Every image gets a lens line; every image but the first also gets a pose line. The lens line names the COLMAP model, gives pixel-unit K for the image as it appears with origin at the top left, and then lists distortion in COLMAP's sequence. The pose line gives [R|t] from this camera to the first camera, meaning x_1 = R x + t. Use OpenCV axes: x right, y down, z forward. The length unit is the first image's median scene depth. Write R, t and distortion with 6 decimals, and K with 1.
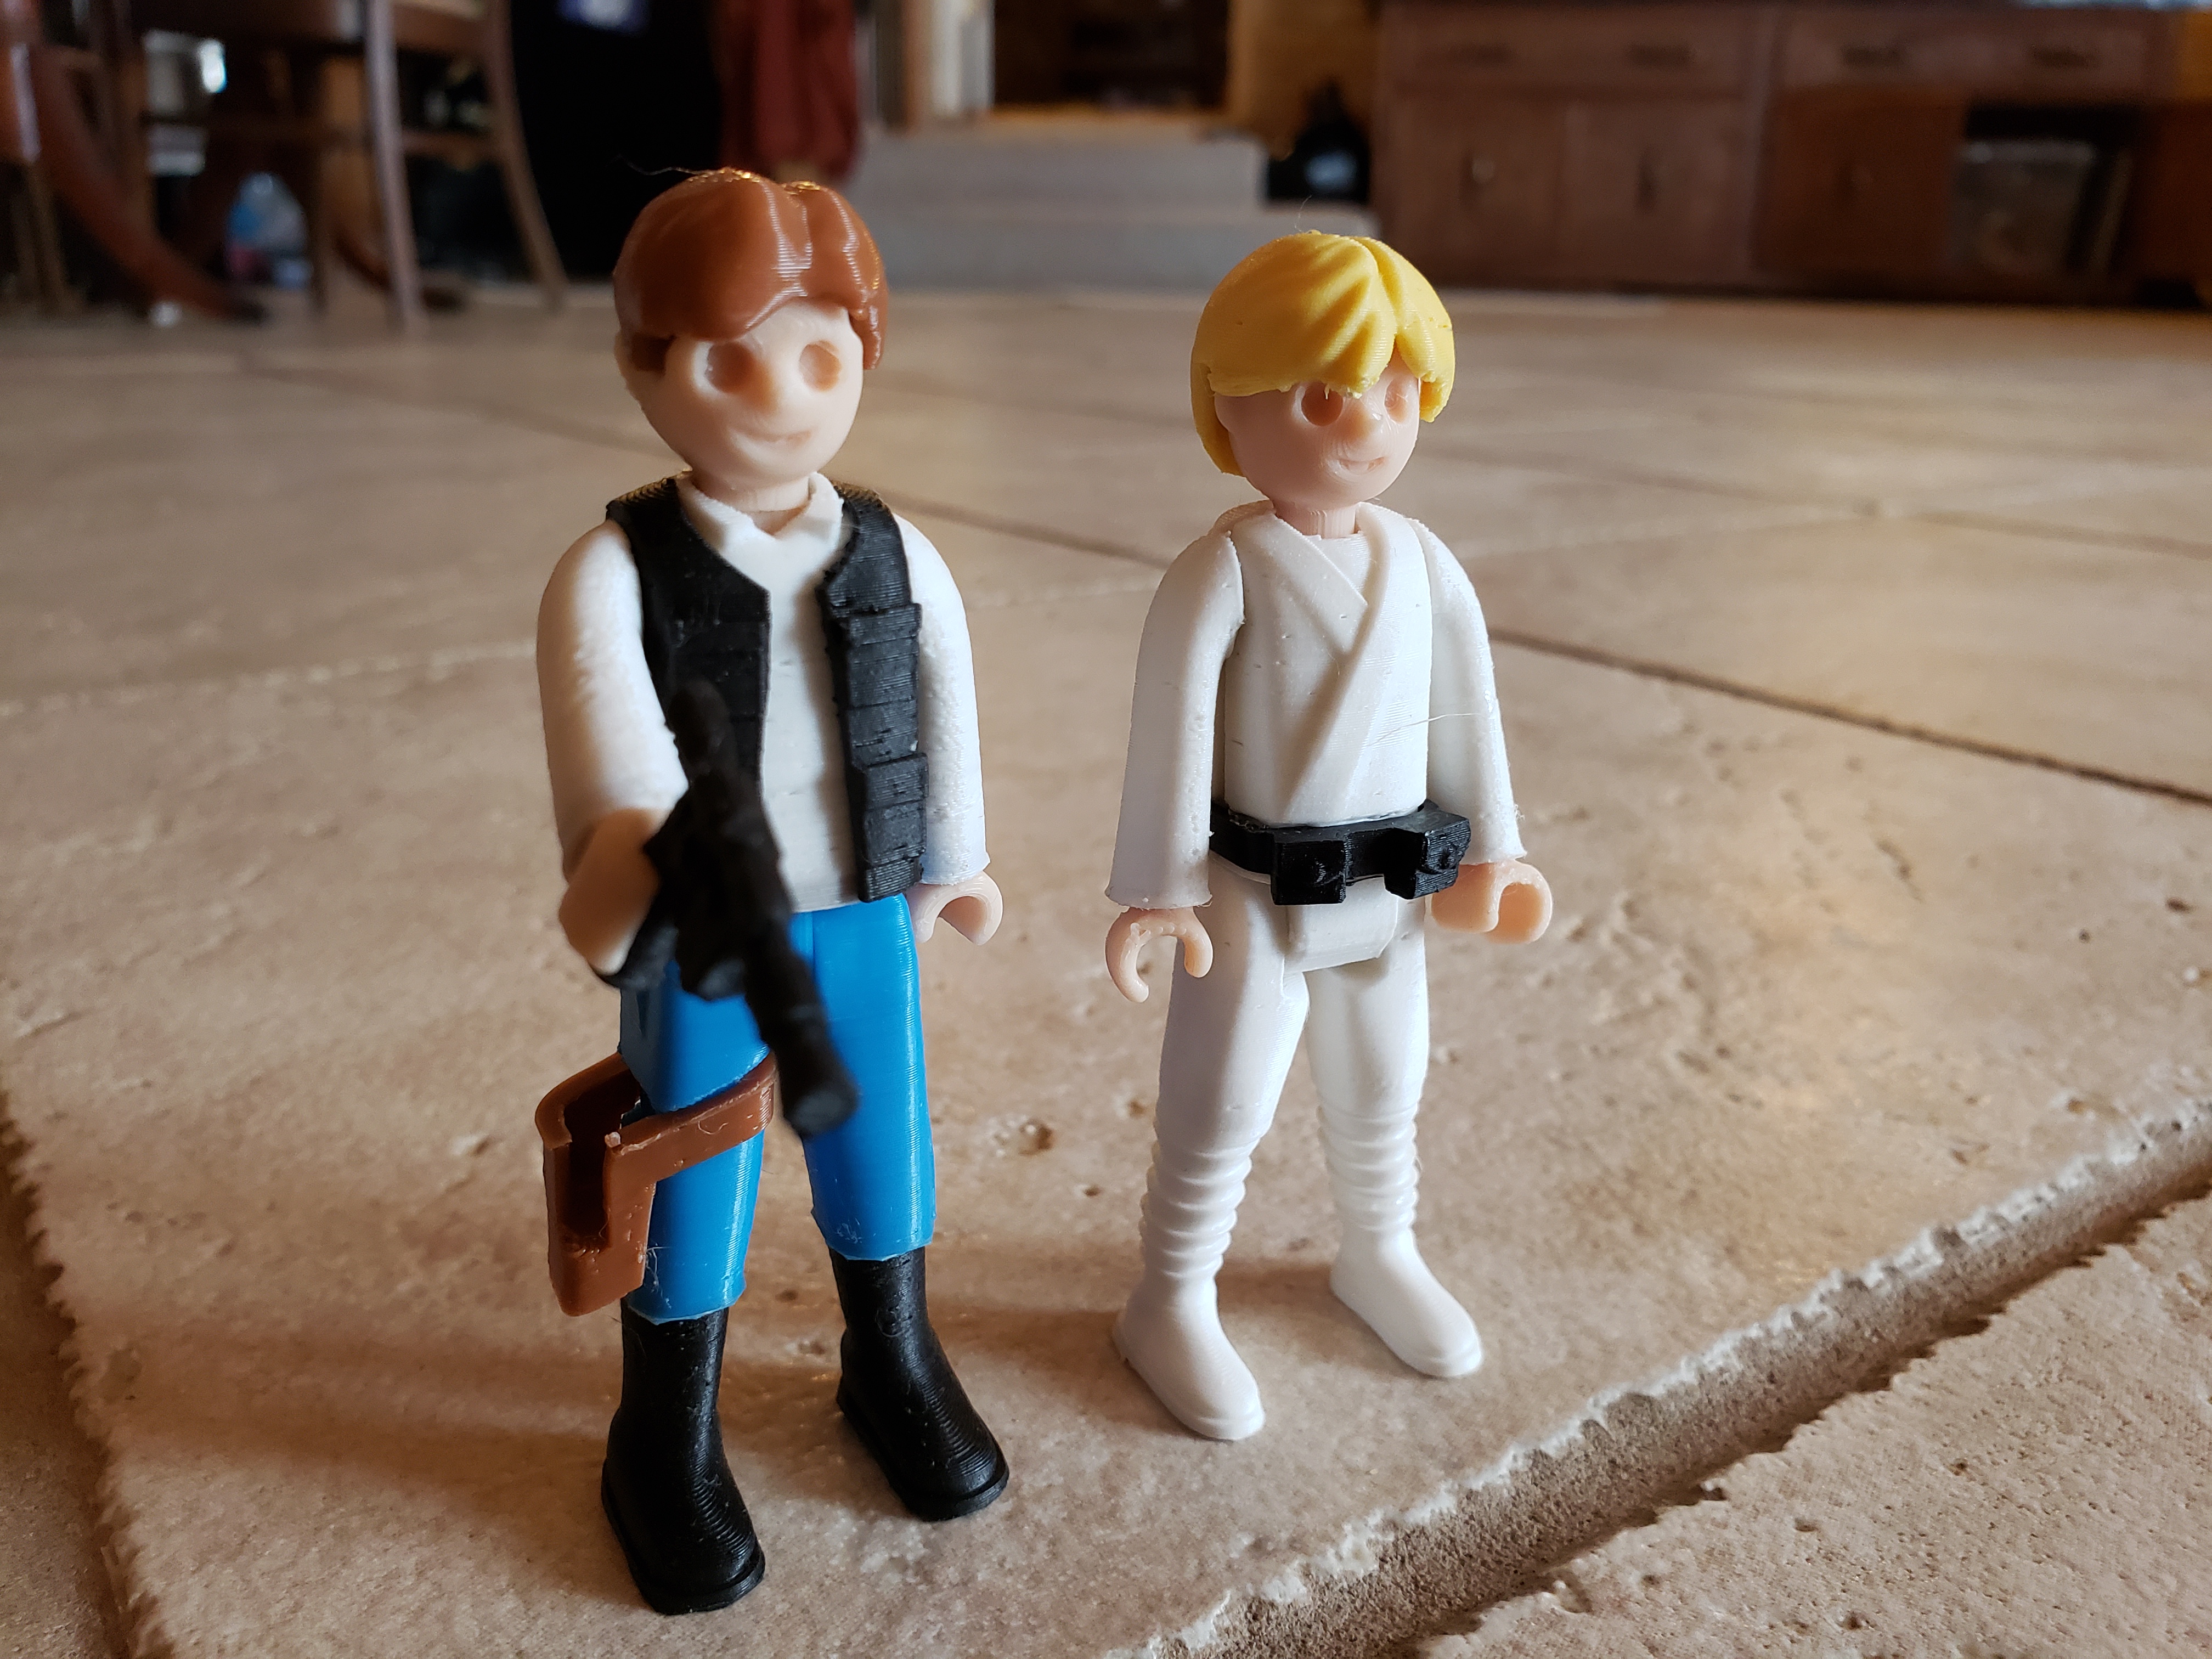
lens RADIAL K [[1880.3, 0, 1101.0], [0, 1880.3, 851.4], [0, 0, 1]] dist [-0.130865, 0.174172]
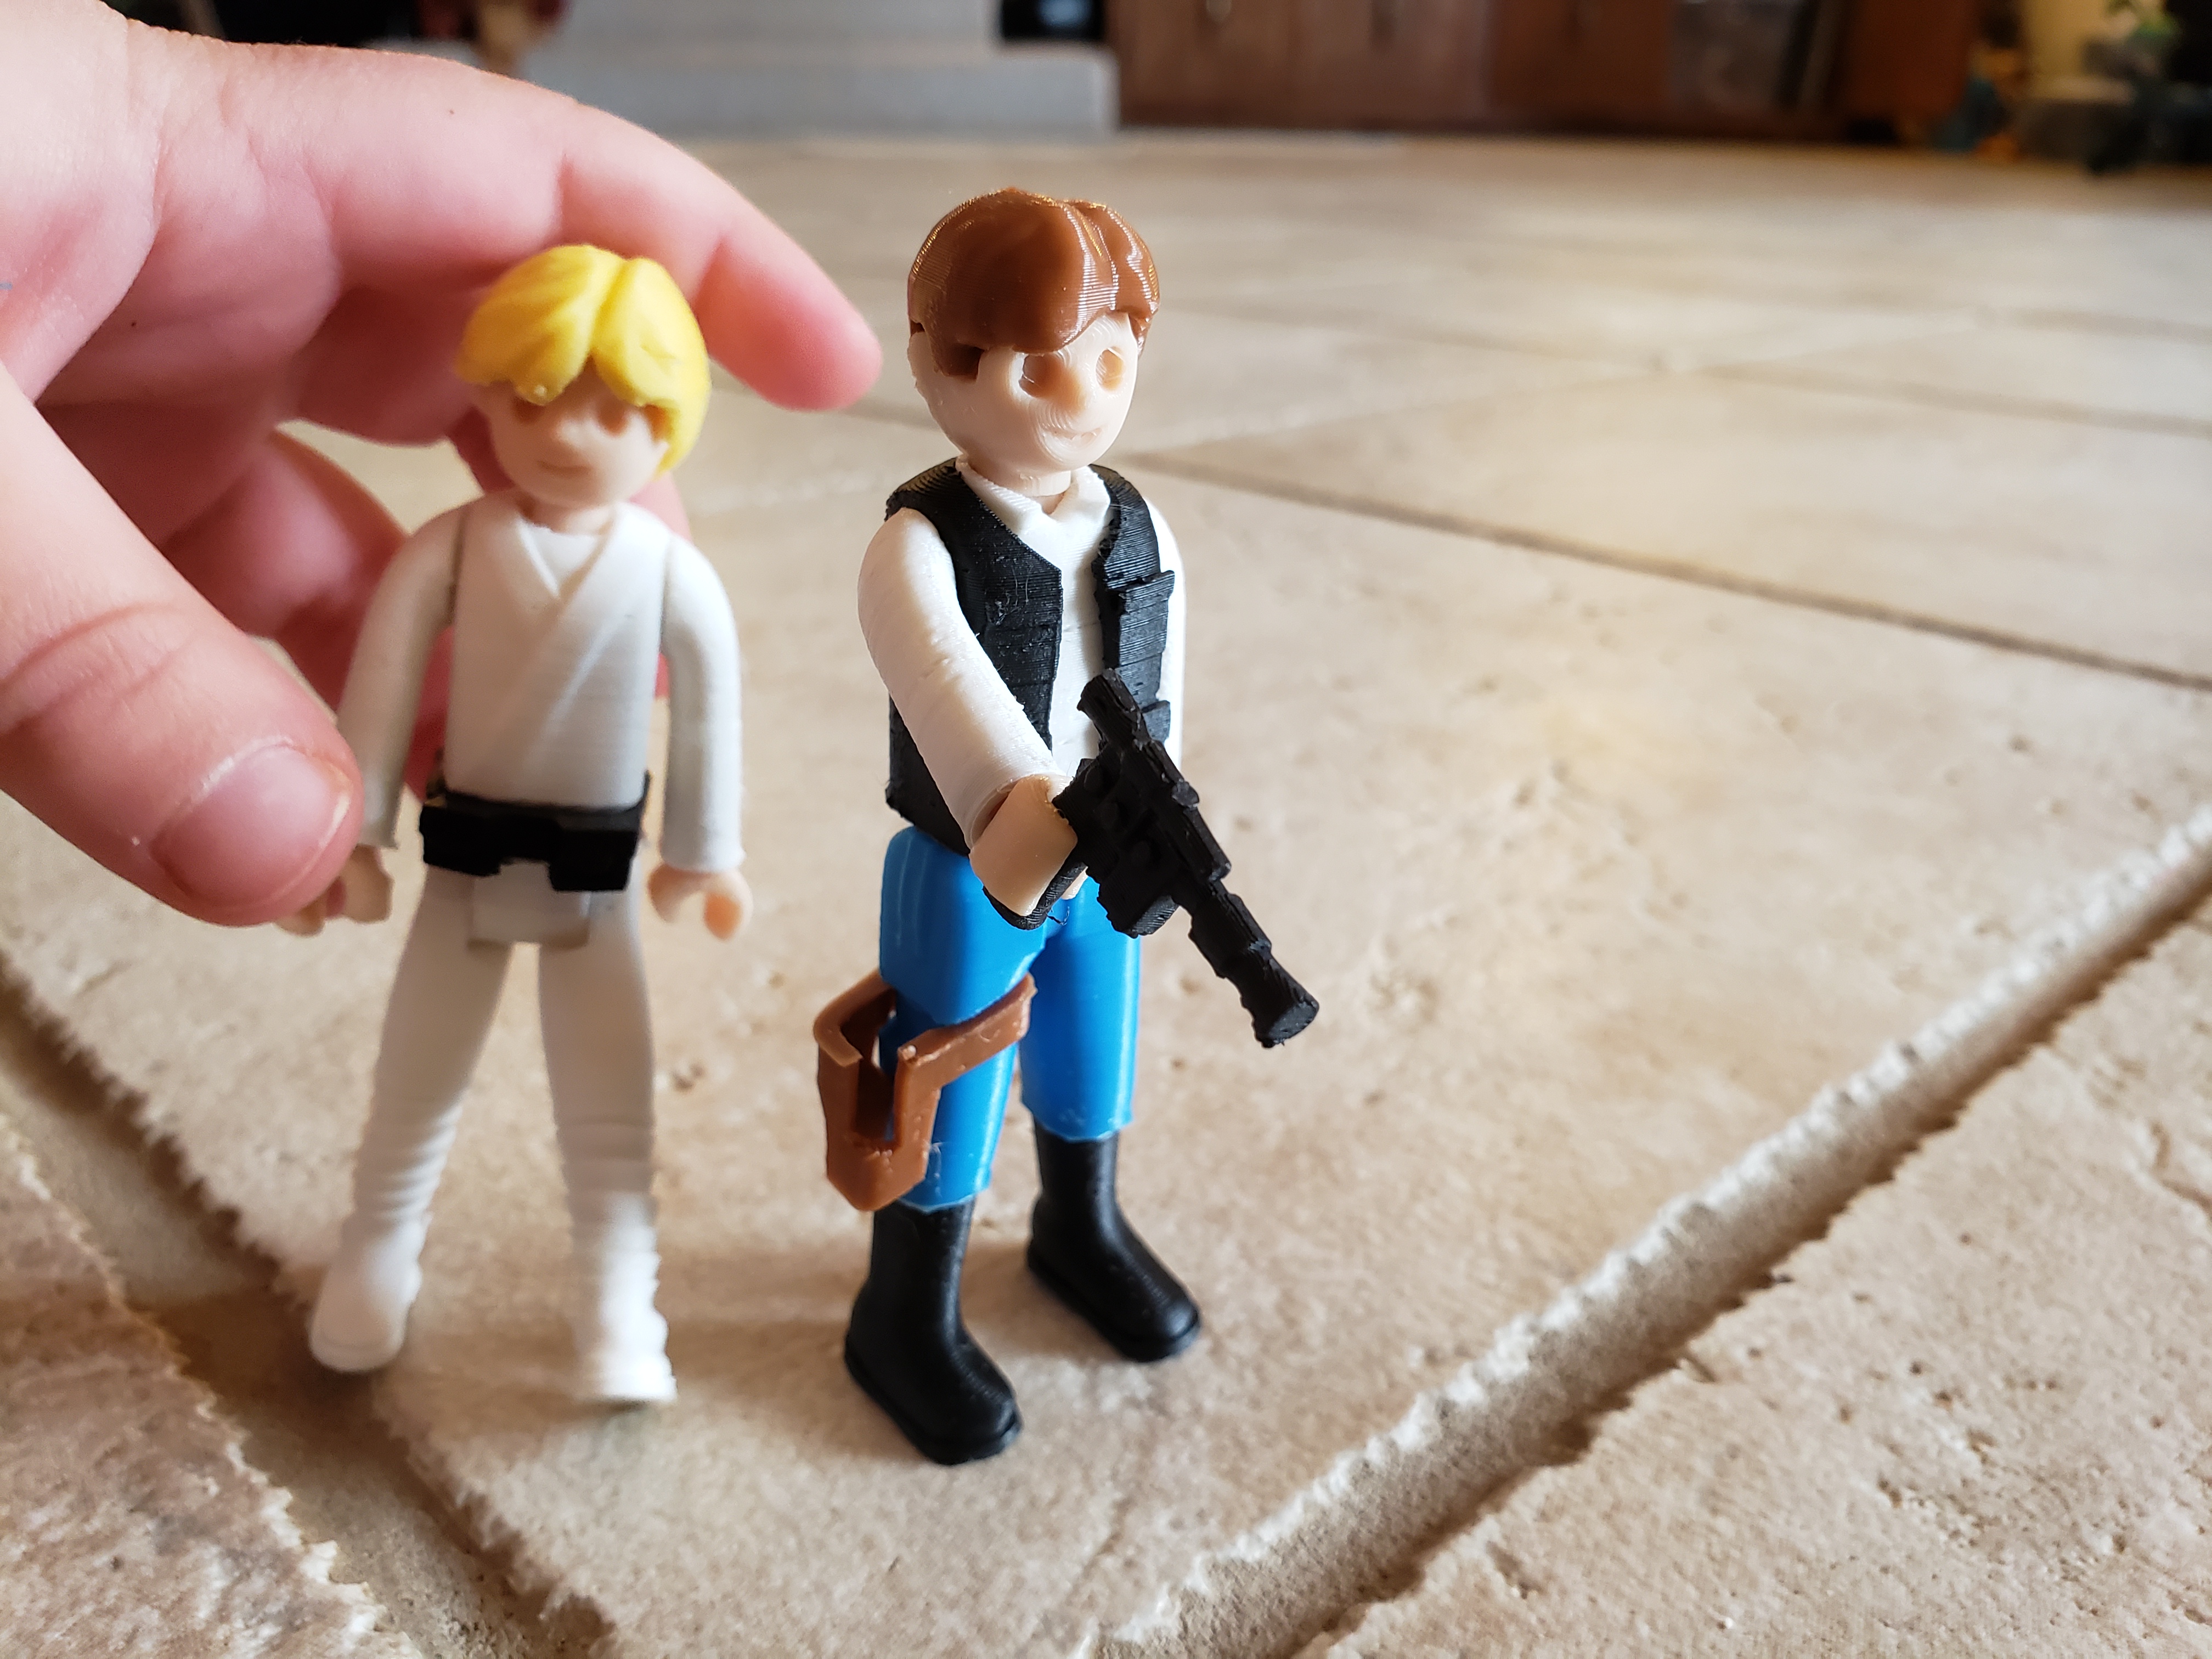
lens RADIAL K [[1901.1, 0, 1119.9], [0, 1901.1, 821.7], [0, 0, 1]] dist [-0.127865, 0.154260]
pose [[0.989138, -0.055328, 0.136176, -0.213766], [0.047001, 0.996866, 0.063626, -0.039351], [-0.139270, -0.056535, 0.988639, -0.107197]]
